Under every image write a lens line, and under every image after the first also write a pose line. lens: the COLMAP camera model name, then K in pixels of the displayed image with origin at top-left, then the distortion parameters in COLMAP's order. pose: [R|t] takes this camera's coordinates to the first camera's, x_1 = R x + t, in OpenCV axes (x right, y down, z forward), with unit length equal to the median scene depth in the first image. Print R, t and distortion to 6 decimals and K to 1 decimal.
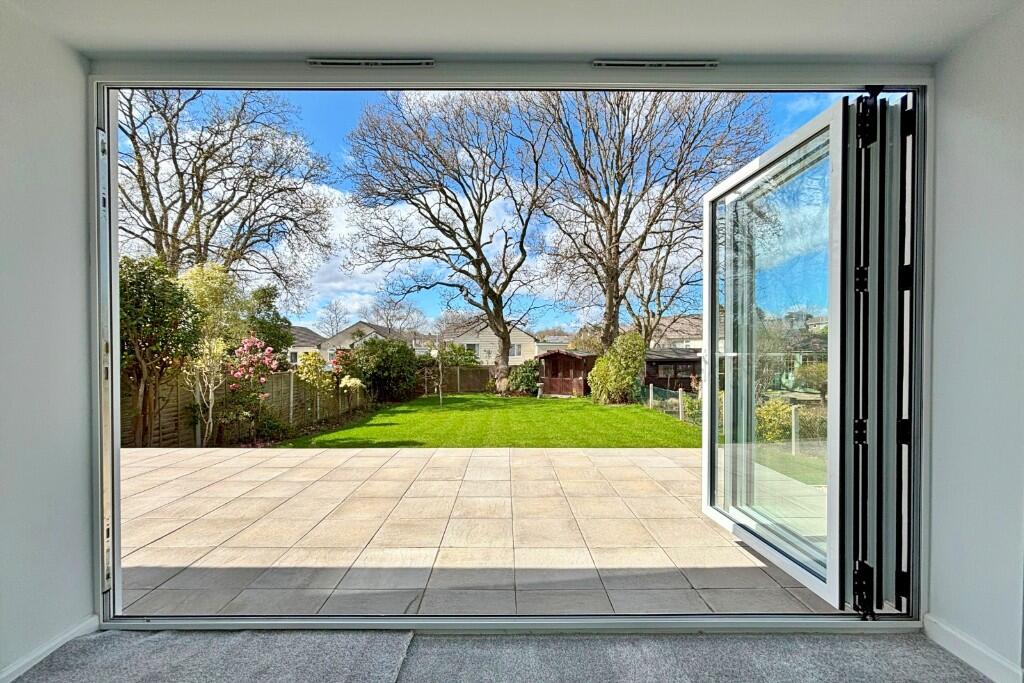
lens RADIAL K [[412.8, 0, 512.4], [0, 412.8, 360.7], [0, 0, 1]] dist [0.003082, -0.001583]
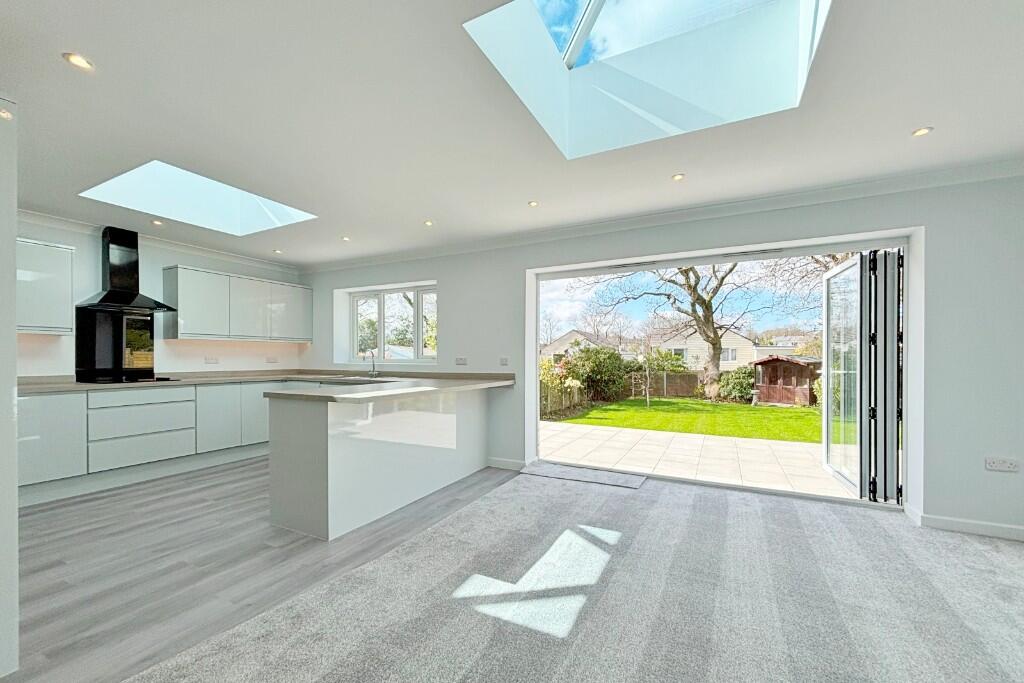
lens RADIAL K [[412.8, 0, 508.9], [0, 412.8, 359.4], [0, 0, 1]] dist [0.003082, -0.001583]
pose [[0.881355, 0.003490, -0.472442, 0.015616], [-0.008495, 0.999928, -0.008461, -0.004409], [0.472378, 0.011470, 0.881321, -0.119133]]
